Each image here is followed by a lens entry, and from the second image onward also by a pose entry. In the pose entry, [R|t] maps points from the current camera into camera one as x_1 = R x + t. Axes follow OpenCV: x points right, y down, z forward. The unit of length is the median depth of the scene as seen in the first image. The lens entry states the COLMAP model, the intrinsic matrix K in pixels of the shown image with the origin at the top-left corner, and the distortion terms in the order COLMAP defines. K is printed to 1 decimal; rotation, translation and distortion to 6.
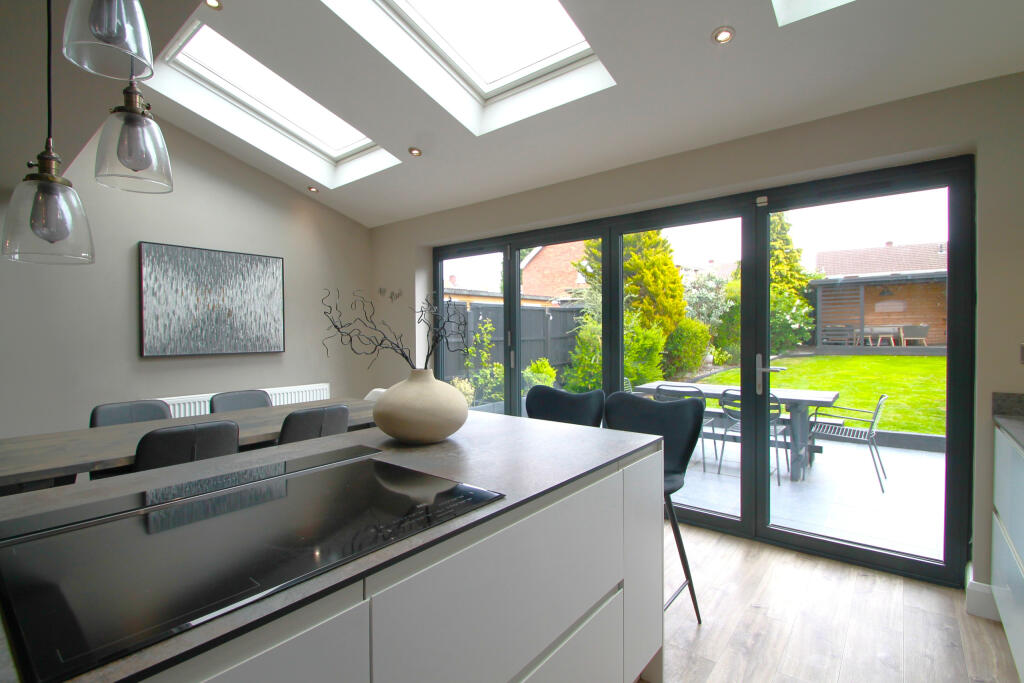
lens RADIAL K [[480.1, 0, 501.4], [0, 480.1, 341.2], [0, 0, 1]] dist [0.021120, -0.021134]
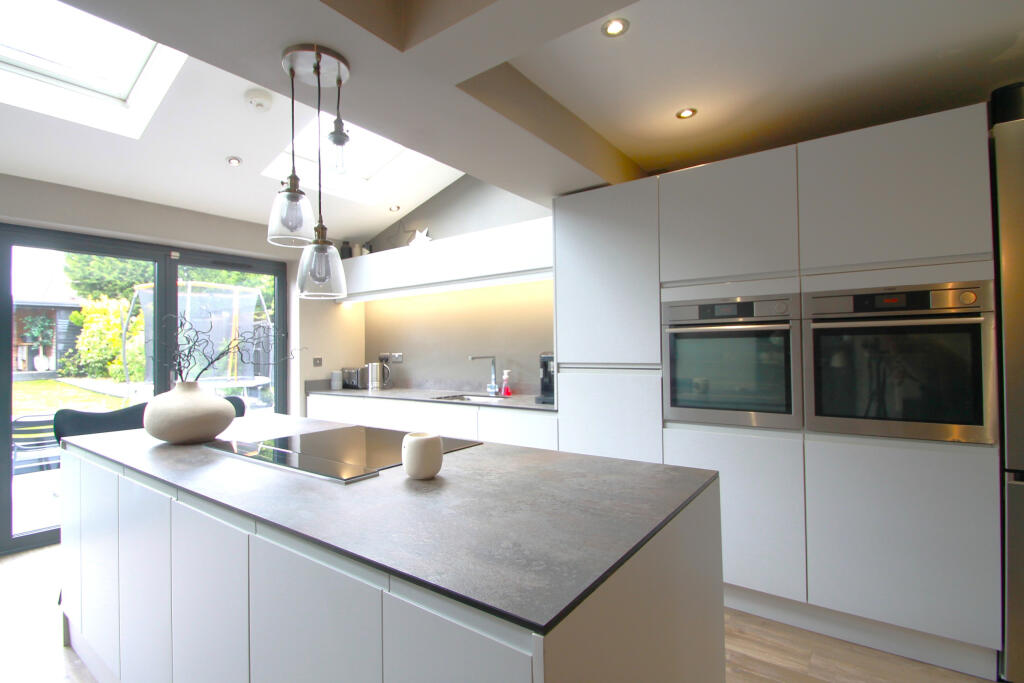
lens RADIAL K [[480.1, 0, 501.4], [0, 480.1, 341.2], [0, 0, 1]] dist [0.021120, -0.021134]
pose [[-0.055863, 0.024233, 0.998144, -0.501956], [0.032576, 0.999217, -0.022436, 0.003814], [-0.997907, 0.031262, -0.056608, 0.111030]]
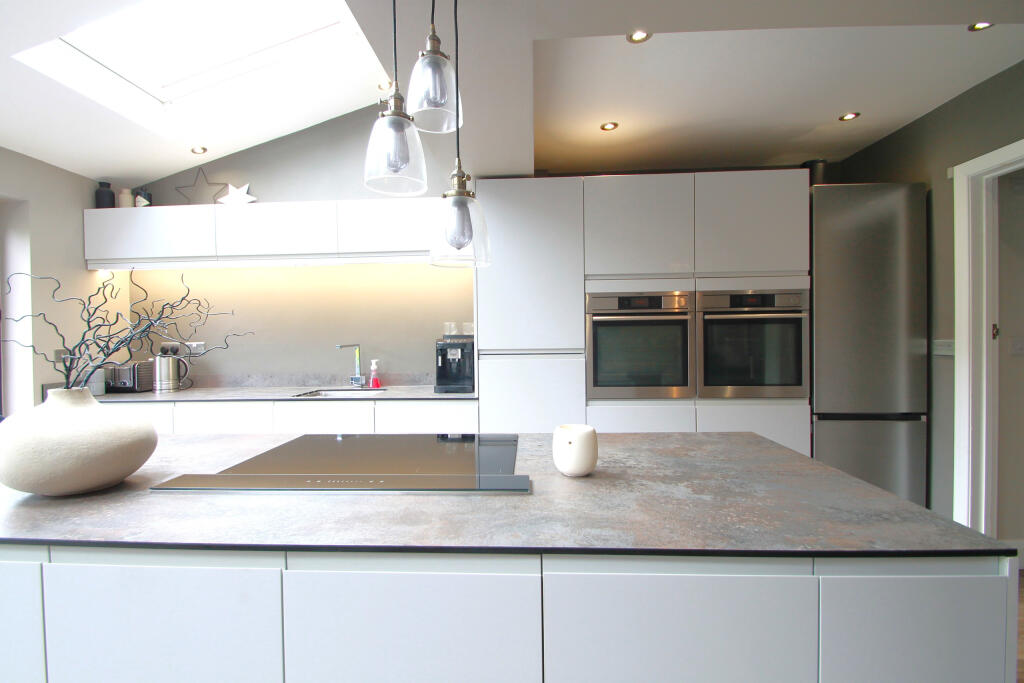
lens RADIAL K [[480.1, 0, 501.4], [0, 480.1, 341.2], [0, 0, 1]] dist [0.021120, -0.021134]
pose [[-0.594578, 0.003516, 0.804030, -0.395360], [0.032782, 0.999265, 0.019873, -0.001346], [-0.803369, 0.038174, -0.594256, 0.331260]]
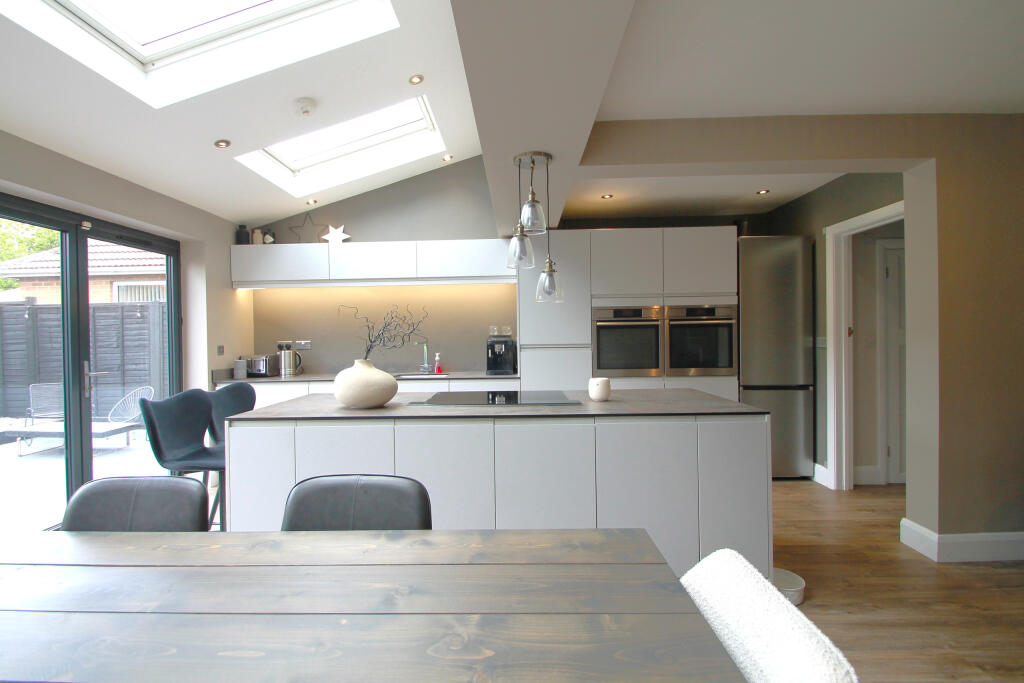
lens RADIAL K [[480.1, 0, 501.4], [0, 480.1, 341.2], [0, 0, 1]] dist [0.021120, -0.021134]
pose [[-0.619099, 0.007618, 0.785276, -0.569532], [0.034680, 0.999243, 0.017647, -0.003393], [-0.784547, 0.038158, -0.618894, 0.569828]]
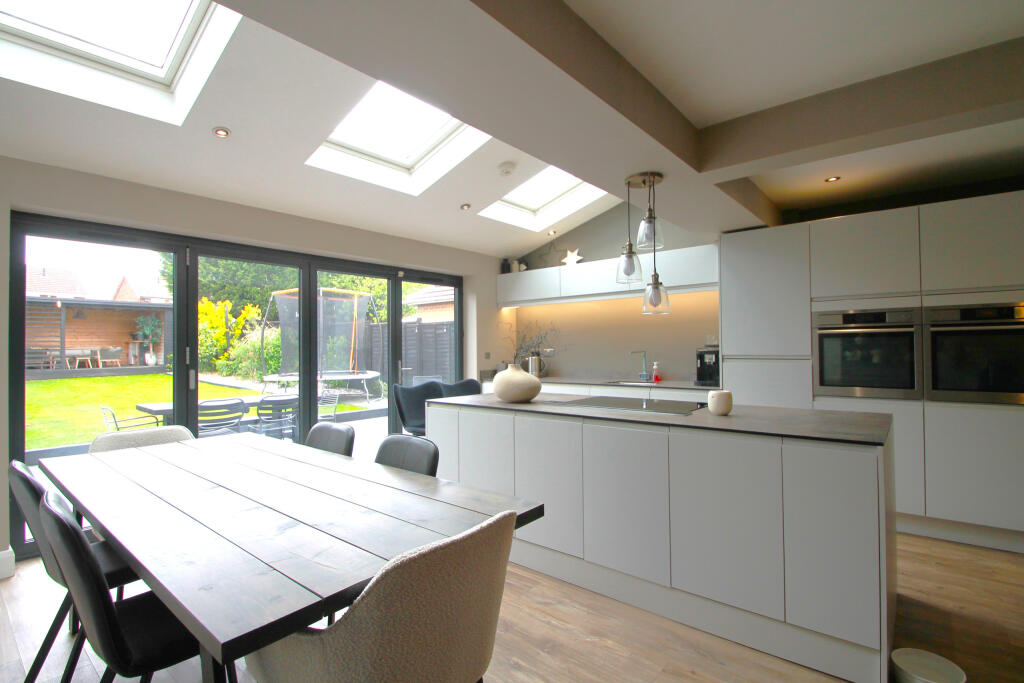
lens RADIAL K [[483.9, 0, 504.1], [0, 483.9, 341.6], [0, 0, 1]] dist [0.022212, -0.020404]
pose [[0.005160, 0.020300, 0.999781, -0.737433], [0.029294, 0.999362, -0.020442, 0.002599], [-0.999558, 0.029393, 0.004562, 0.374529]]
